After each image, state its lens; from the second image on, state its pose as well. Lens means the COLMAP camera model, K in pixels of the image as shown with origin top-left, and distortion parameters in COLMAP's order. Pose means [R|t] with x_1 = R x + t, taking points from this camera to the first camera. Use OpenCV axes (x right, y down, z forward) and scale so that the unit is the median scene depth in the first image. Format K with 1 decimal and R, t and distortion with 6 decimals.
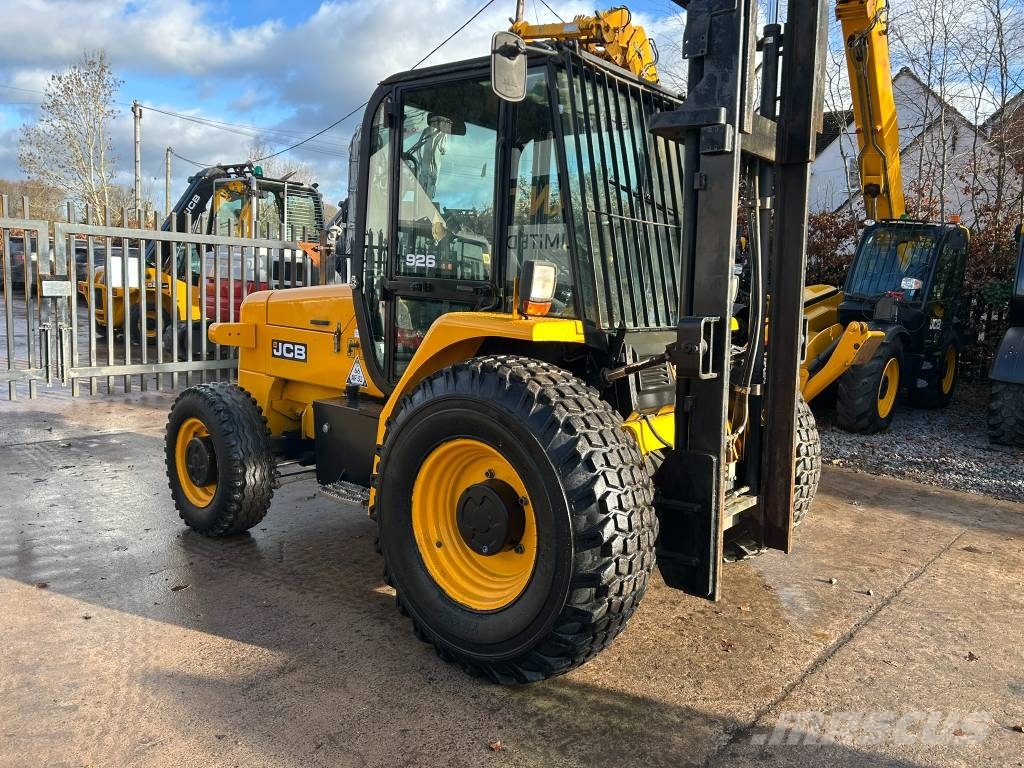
lens RADIAL K [[768.1, 0, 524.1], [0, 768.1, 368.2], [0, 0, 1]] dist [0.055216, -0.053108]
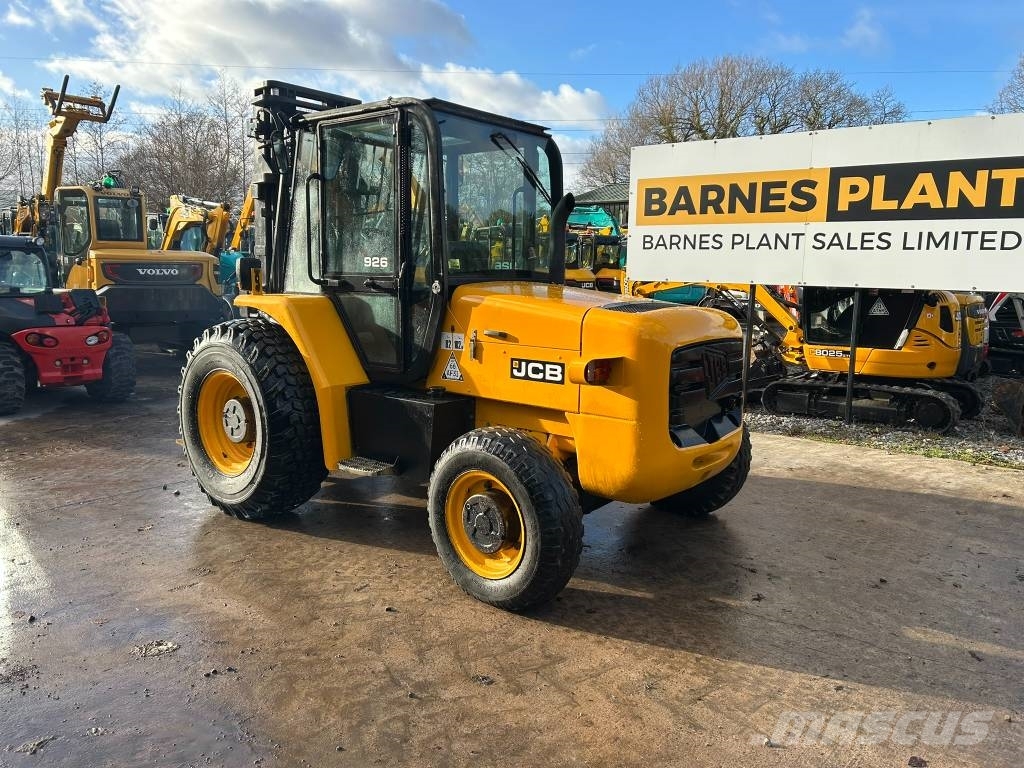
lens RADIAL K [[768.1, 0, 510.9], [0, 768.1, 379.2], [0, 0, 1]] dist [0.055216, -0.053108]
pose [[-0.998008, -0.062458, -0.008838, -0.130600], [-0.062638, 0.964669, 0.255909, -0.266228], [-0.007458, 0.255953, -0.966660, 2.142619]]
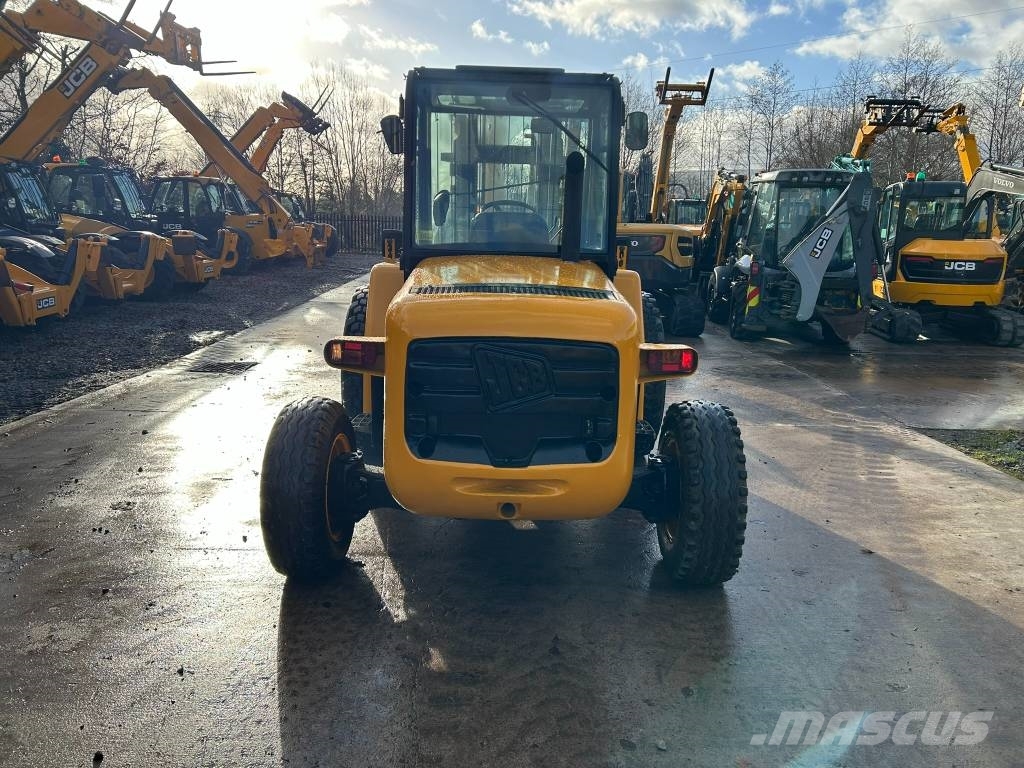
lens RADIAL K [[768.1, 0, 508.2], [0, 768.1, 376.2], [0, 0, 1]] dist [0.055216, -0.053108]
pose [[-0.648230, -0.207698, 0.732570, -0.881535], [0.032889, 0.953544, 0.299452, -0.271678], [-0.760734, 0.218207, -0.611285, 1.699723]]
